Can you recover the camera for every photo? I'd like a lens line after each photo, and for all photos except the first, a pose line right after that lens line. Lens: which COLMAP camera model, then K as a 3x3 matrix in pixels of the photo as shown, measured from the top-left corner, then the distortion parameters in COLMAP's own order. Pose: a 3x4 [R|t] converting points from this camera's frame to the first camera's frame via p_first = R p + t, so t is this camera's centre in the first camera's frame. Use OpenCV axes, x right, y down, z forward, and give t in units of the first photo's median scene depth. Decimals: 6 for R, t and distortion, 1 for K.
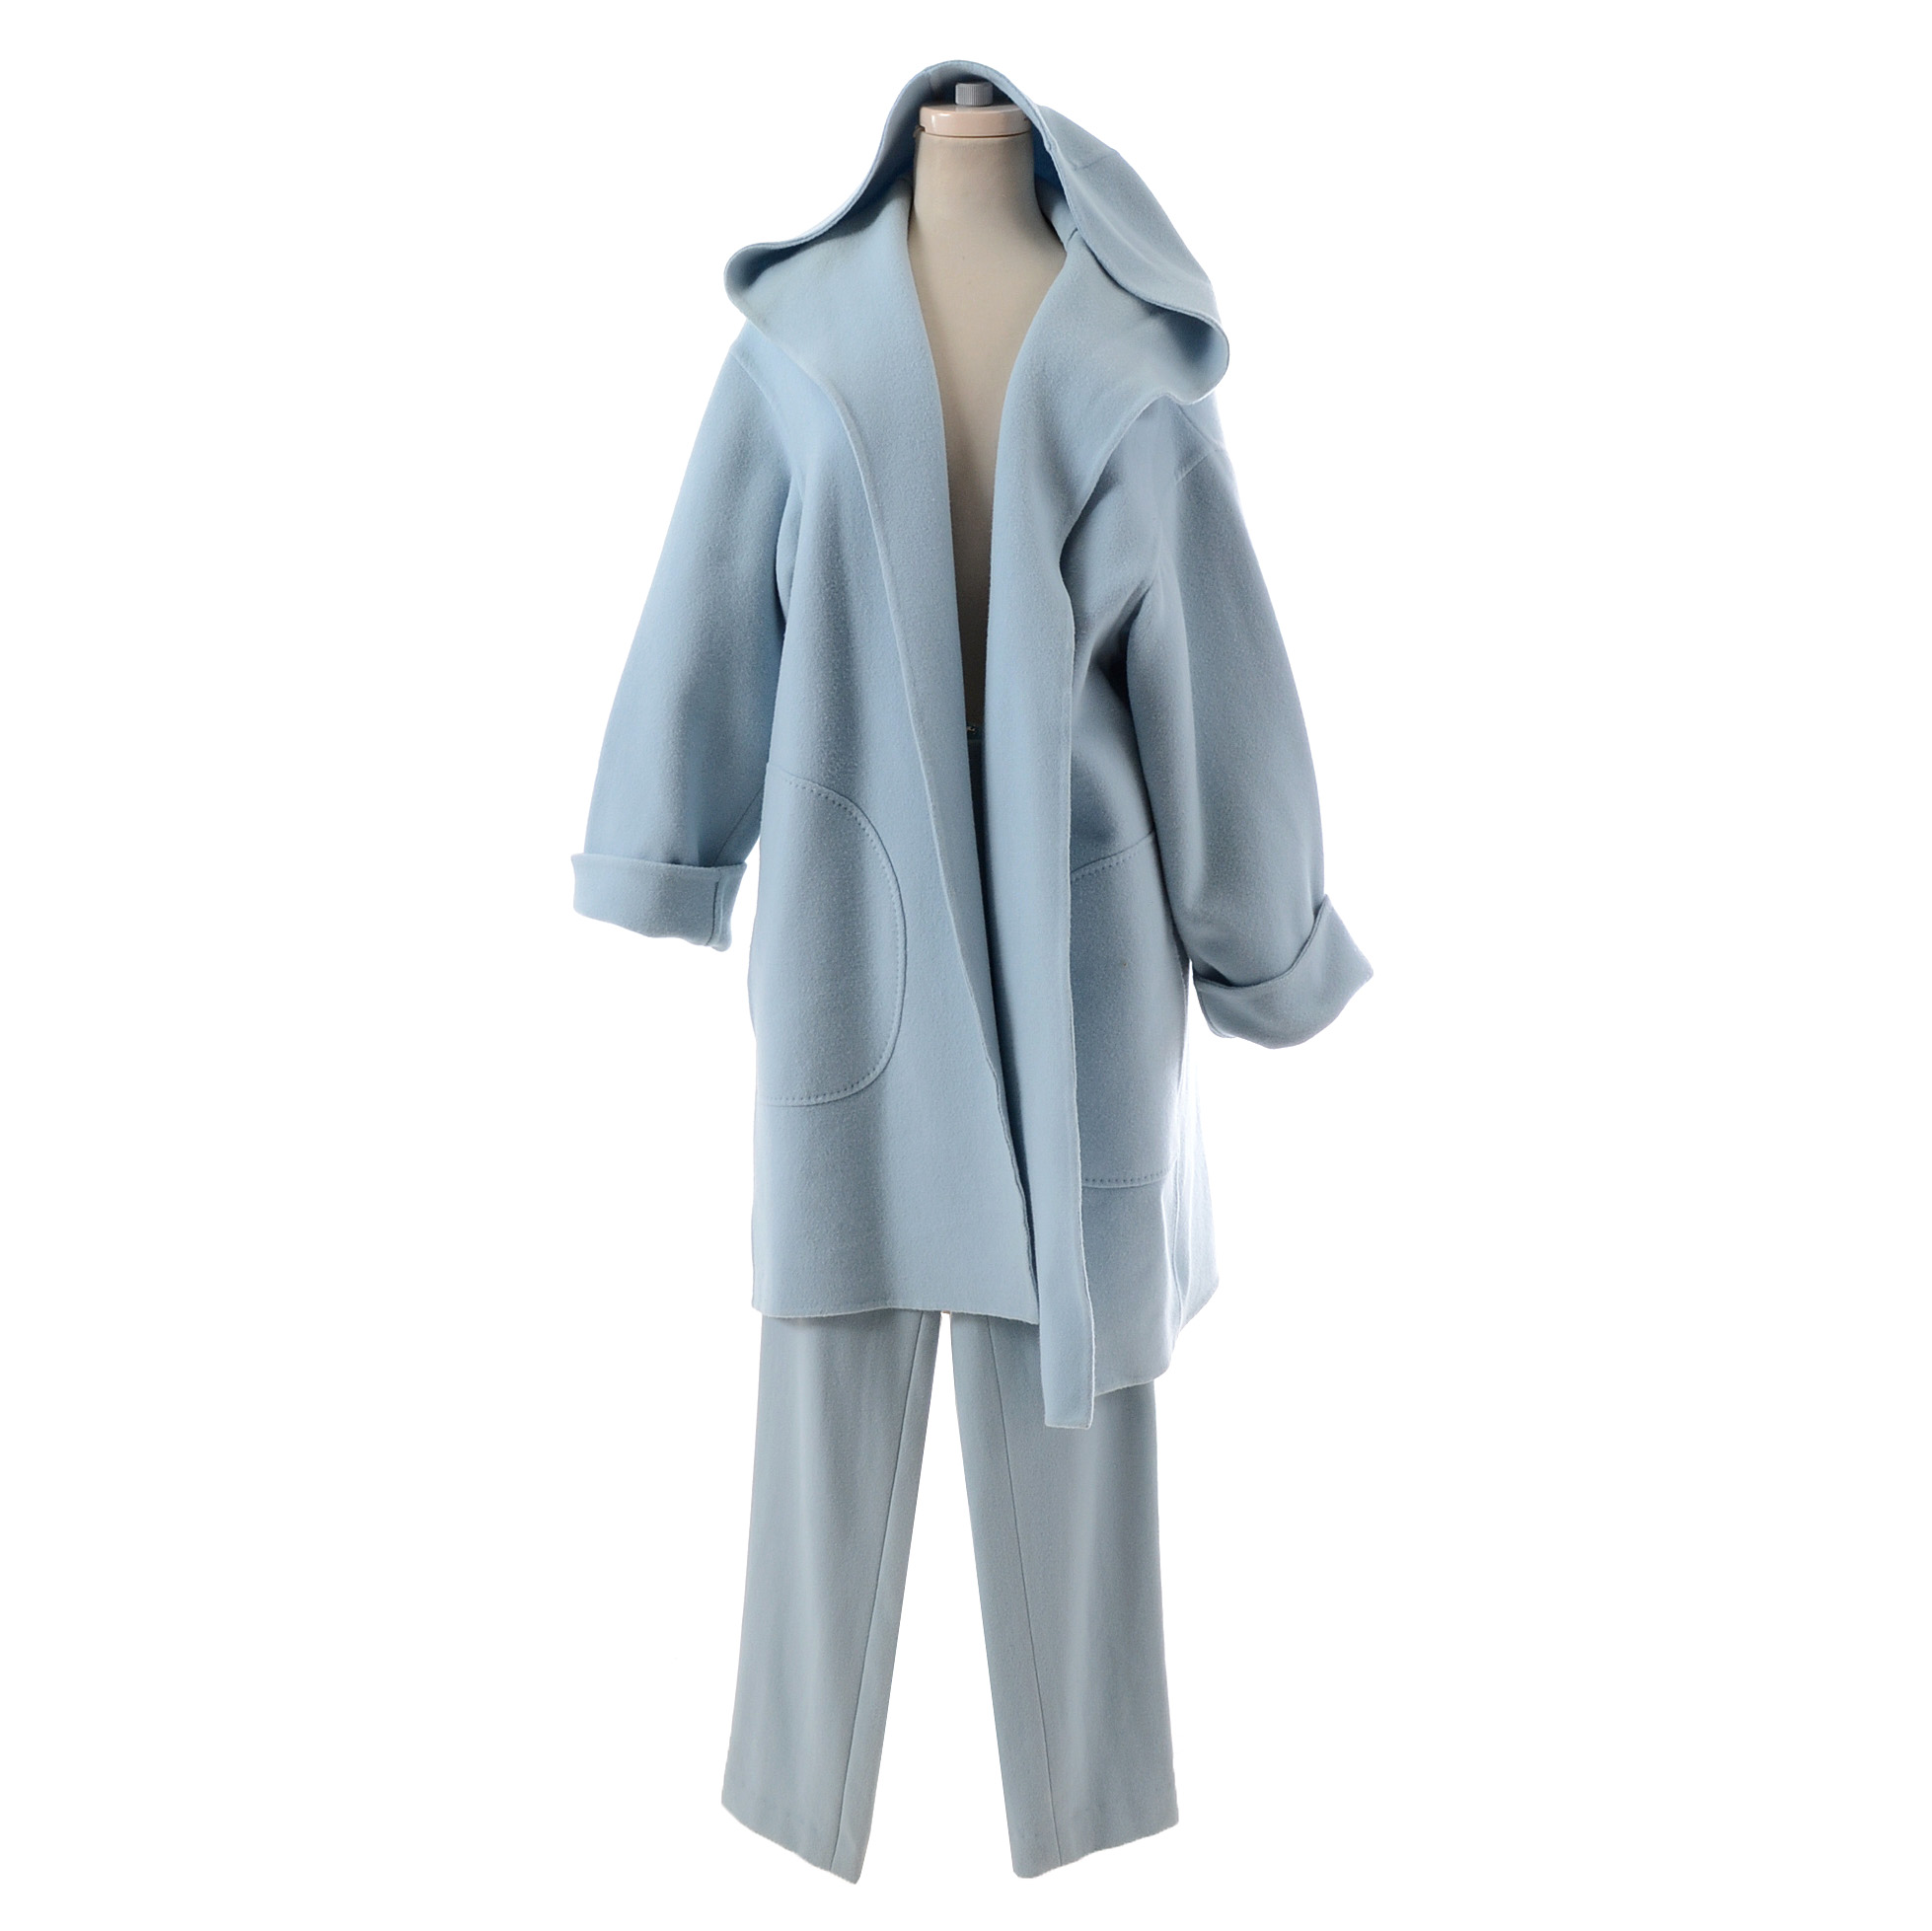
lens RADIAL K [[2813.1, 0, 966.0], [0, 2813.1, 965.5], [0, 0, 1]] dist [-0.014822, -0.010755]
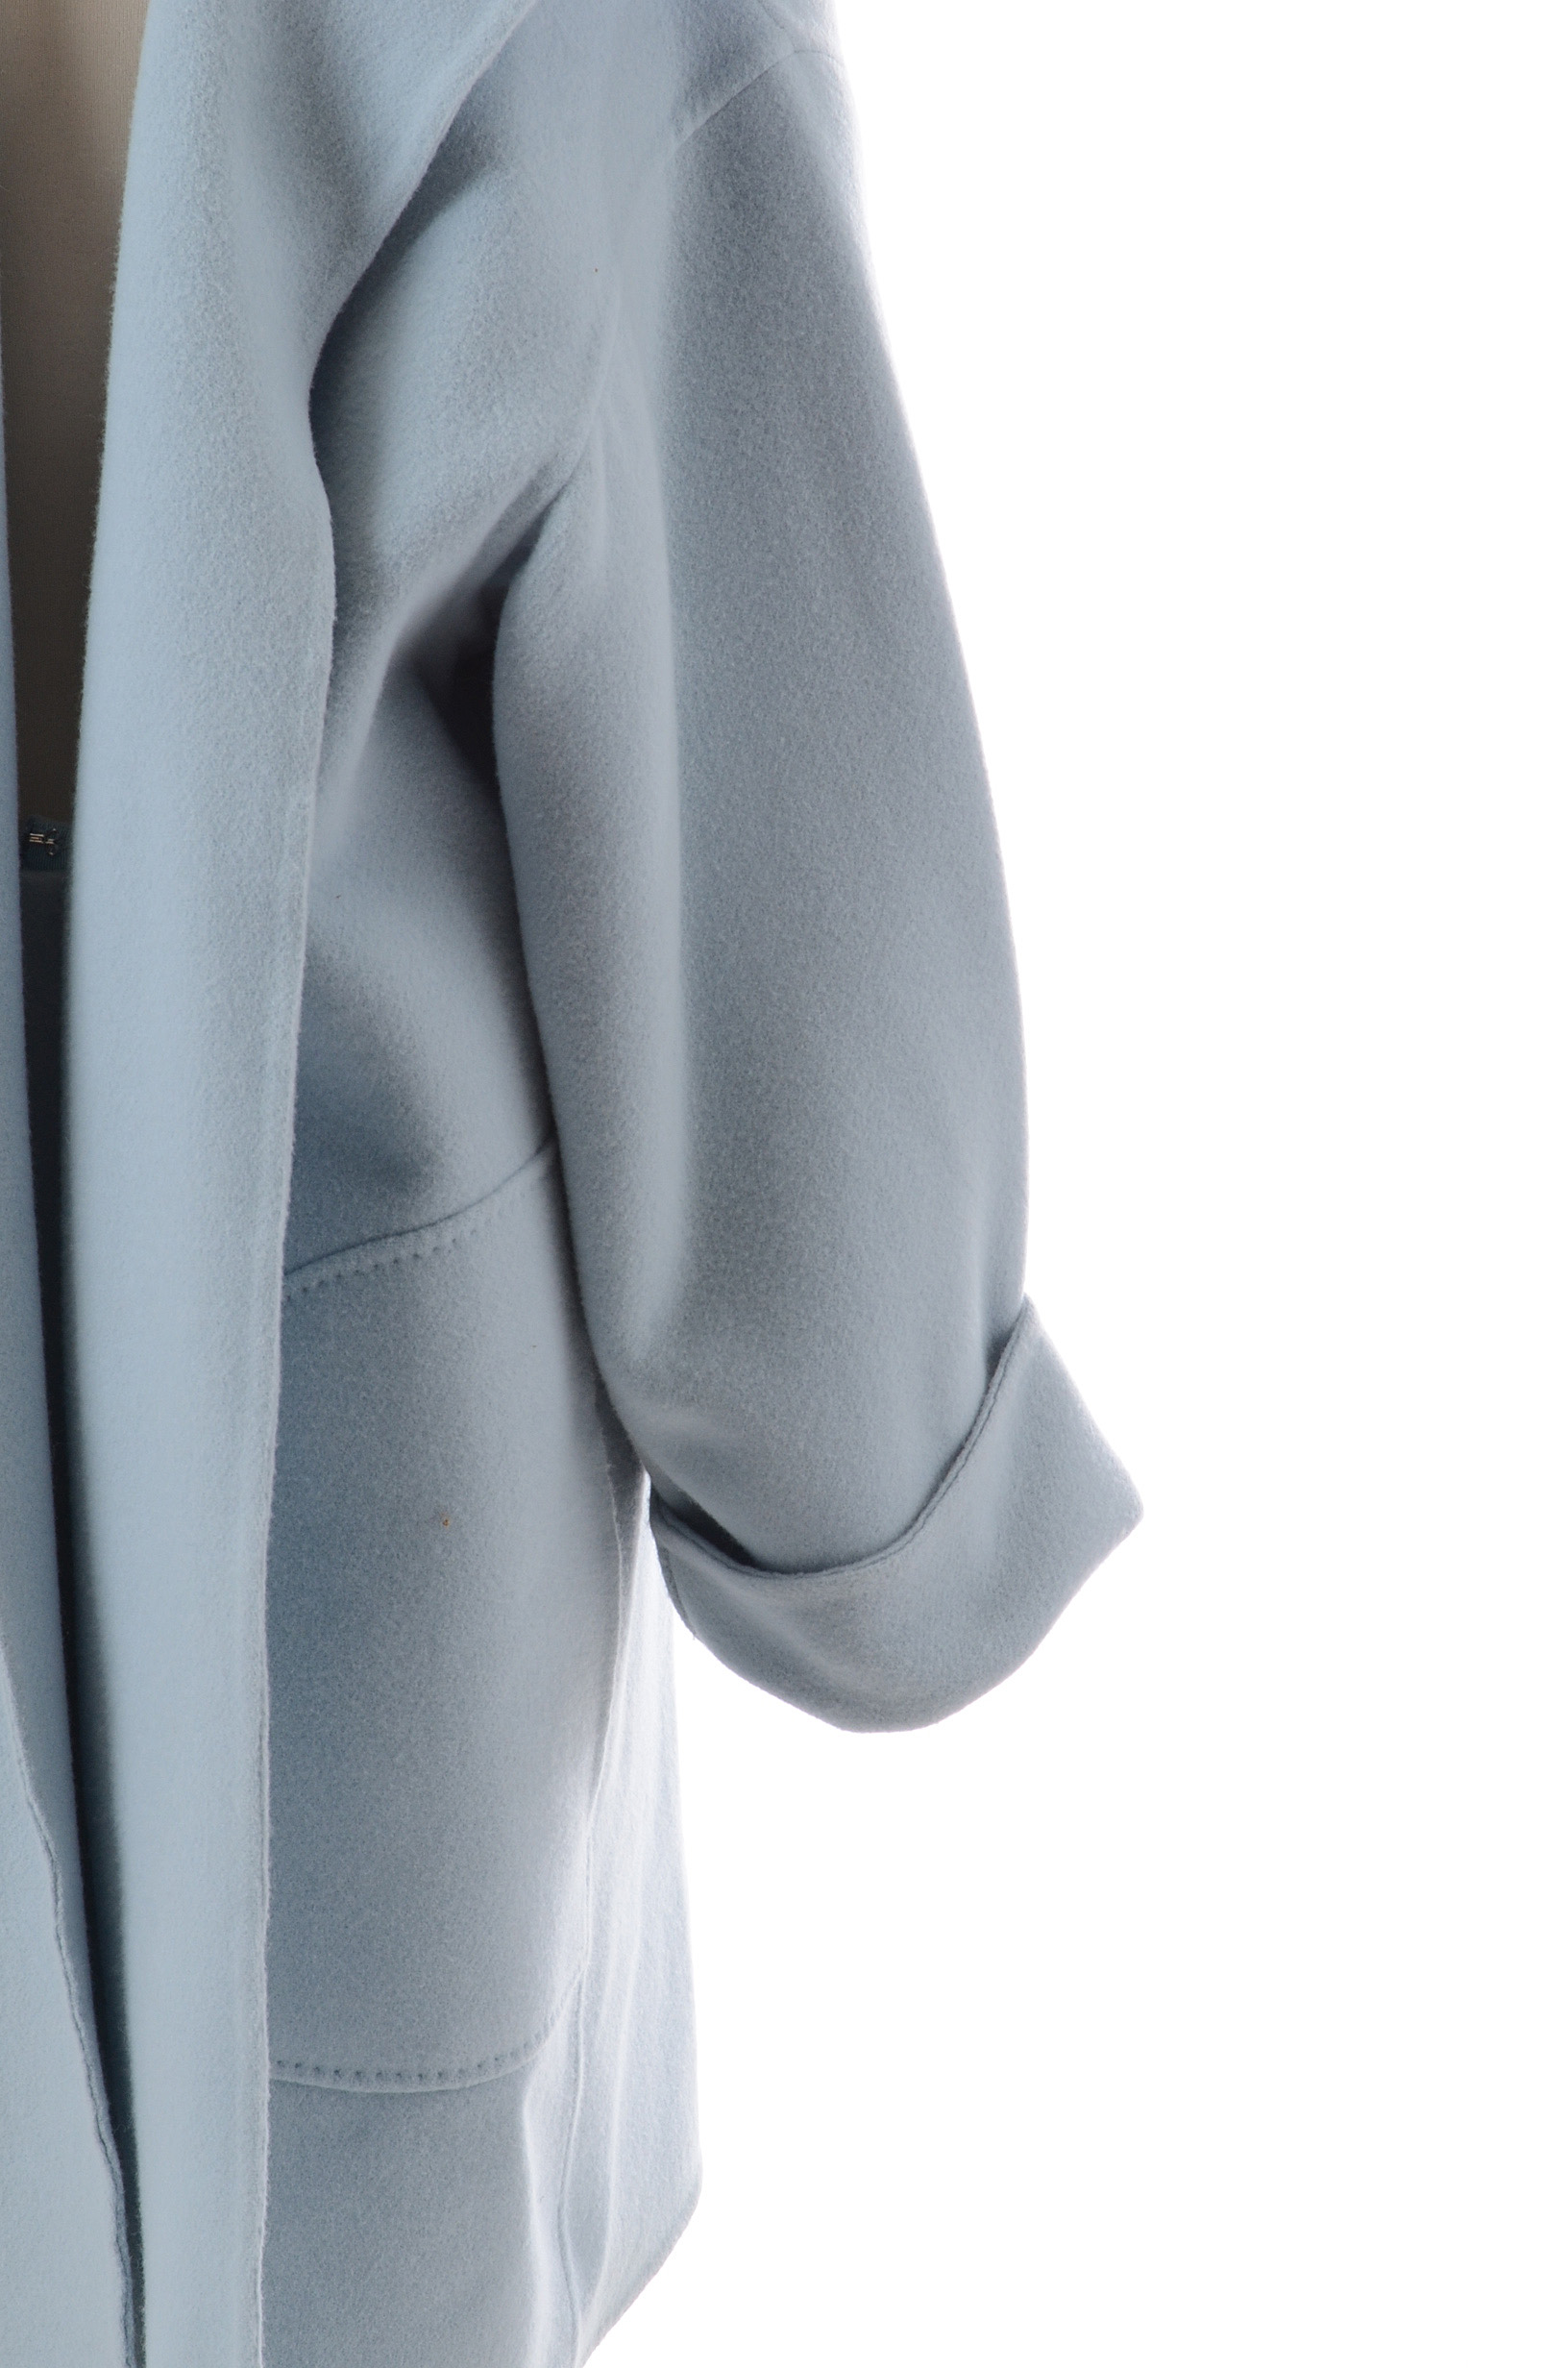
lens RADIAL K [[5332.5, 0, 784.0], [0, 5332.5, 1184.0], [0, 0, 1]] dist [0.110508, 0.049879]
pose [[0.996940, 0.053765, 0.056738, 0.057956], [-0.061434, 0.987746, 0.143470, -0.141847], [-0.048329, -0.146517, 0.988027, 0.327058]]
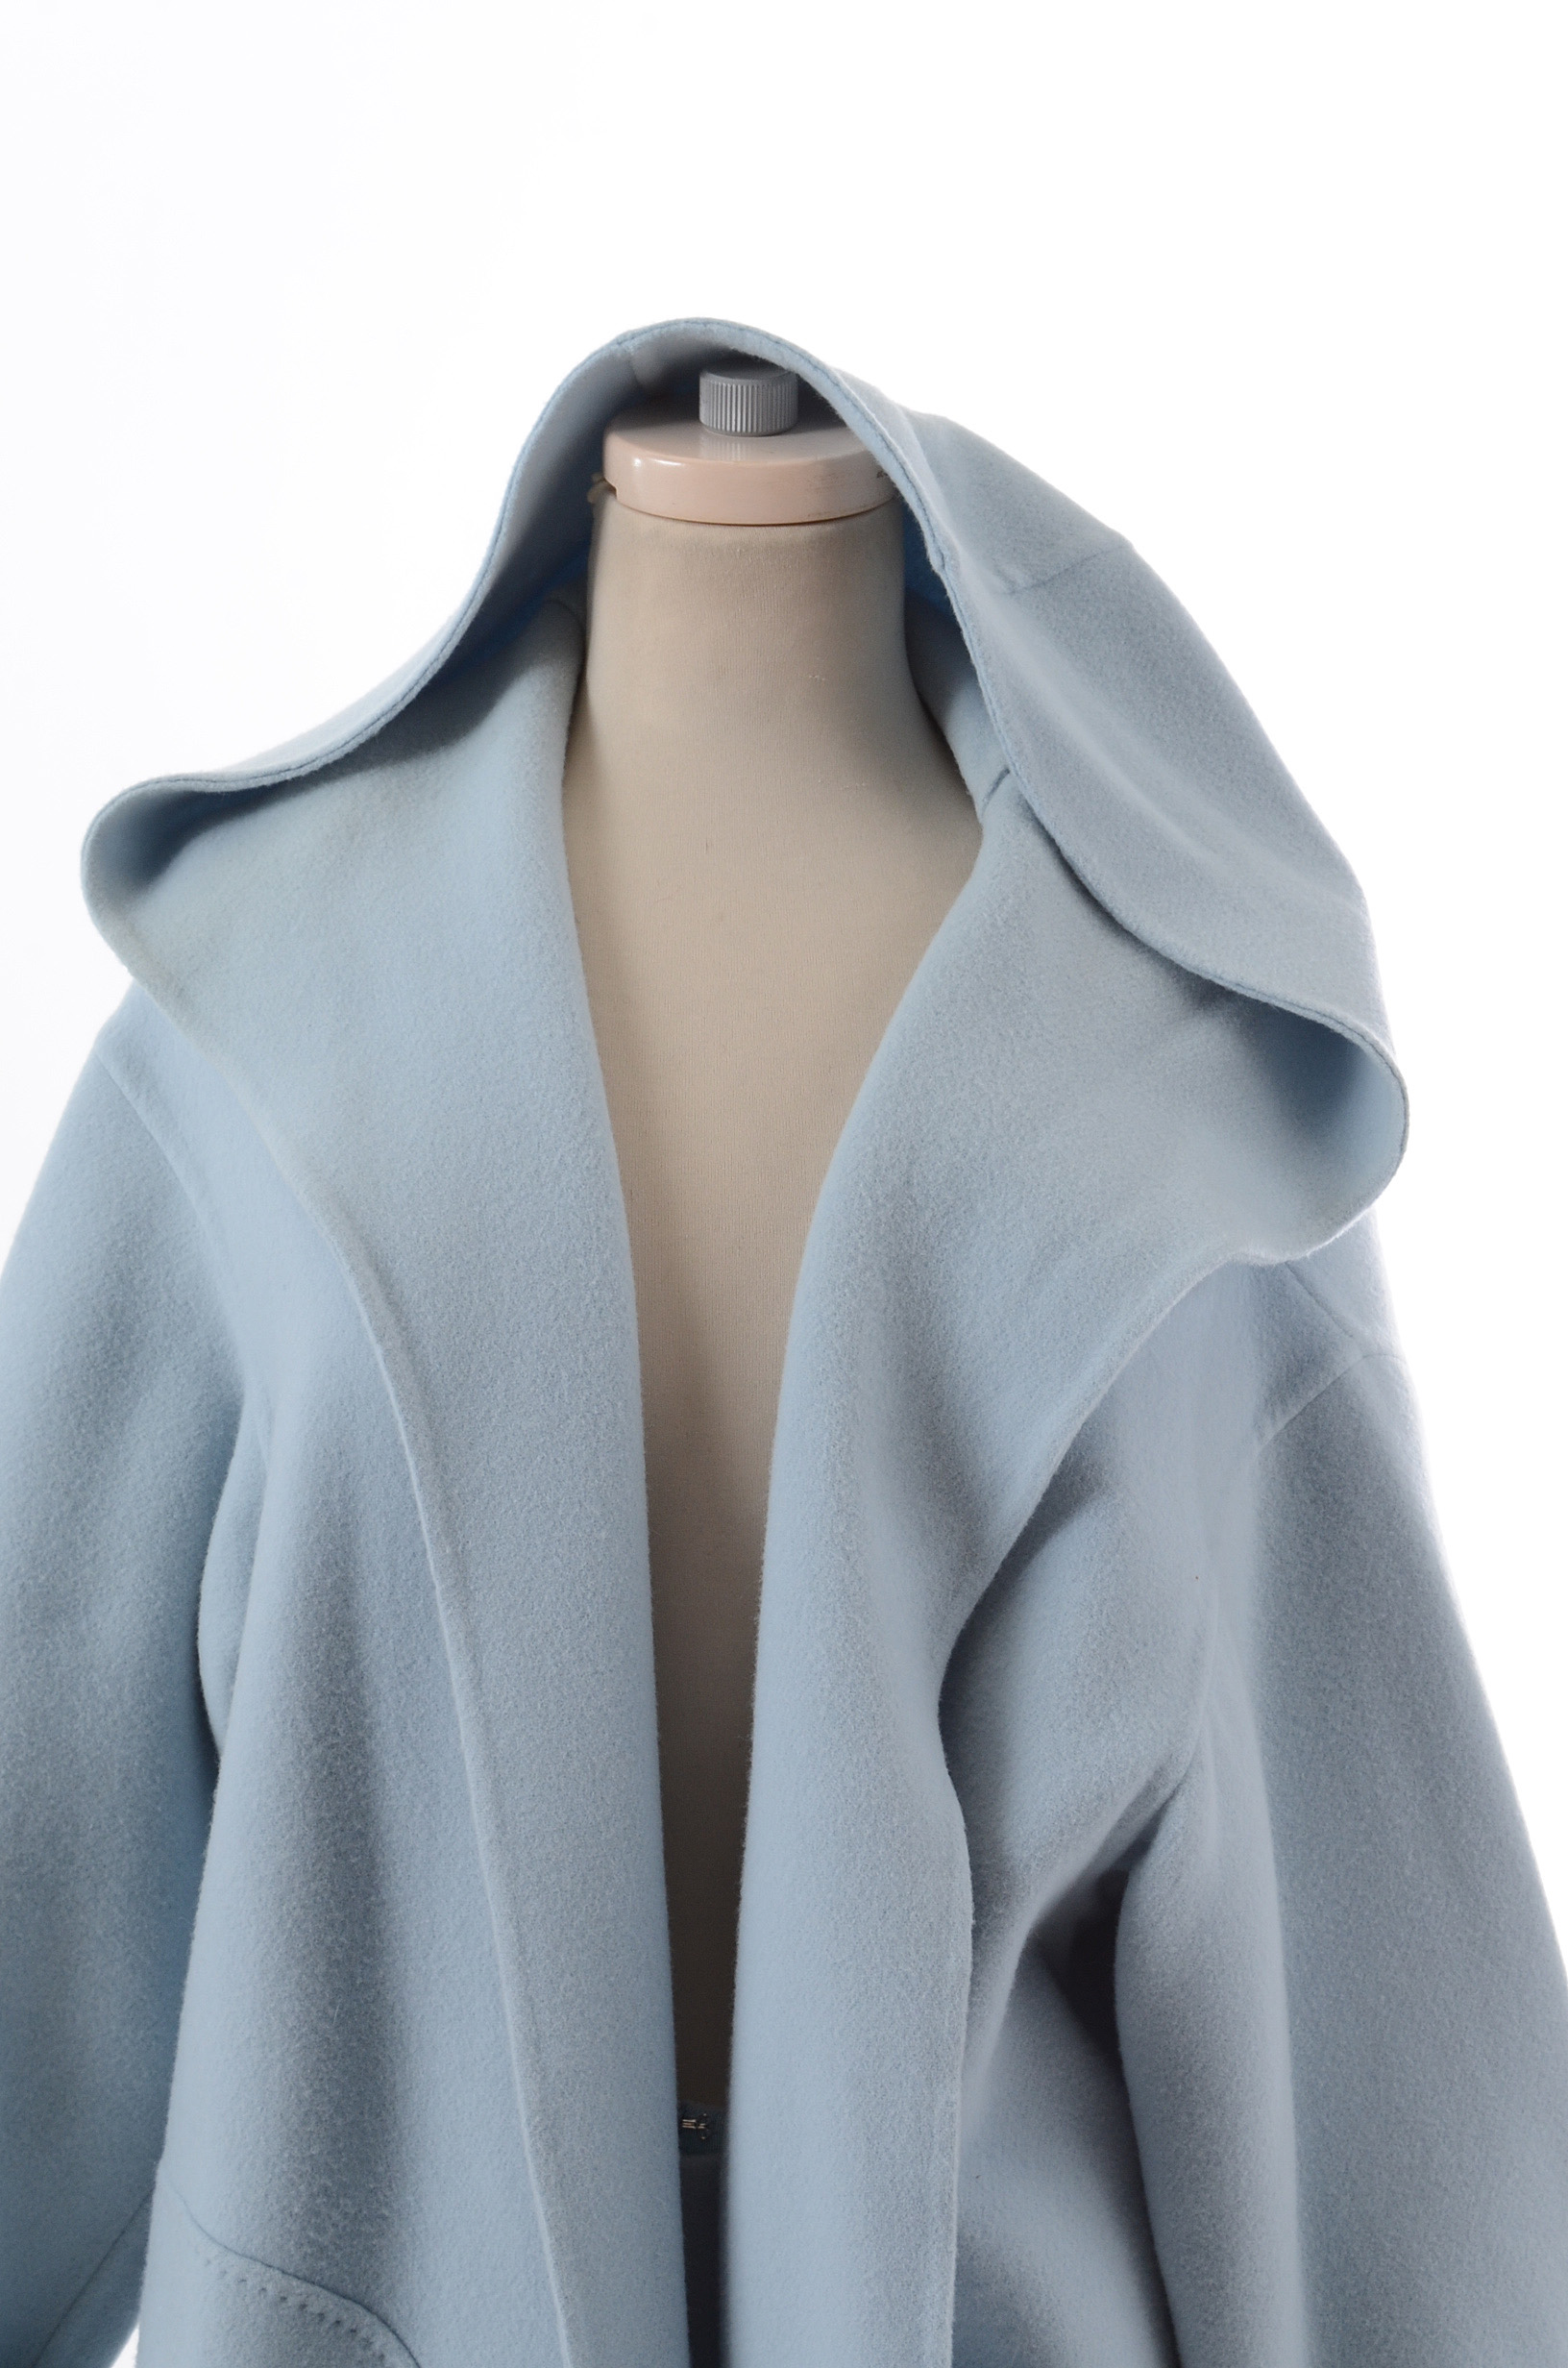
lens RADIAL K [[5332.5, 0, 784.0], [0, 5332.5, 1184.0], [0, 0, 1]] dist [0.110508, 0.049879]
pose [[0.999602, 0.021768, -0.017967, 0.023441], [-0.022146, 0.999533, -0.021073, -0.192551], [0.017500, 0.021463, 0.999616, 0.285194]]
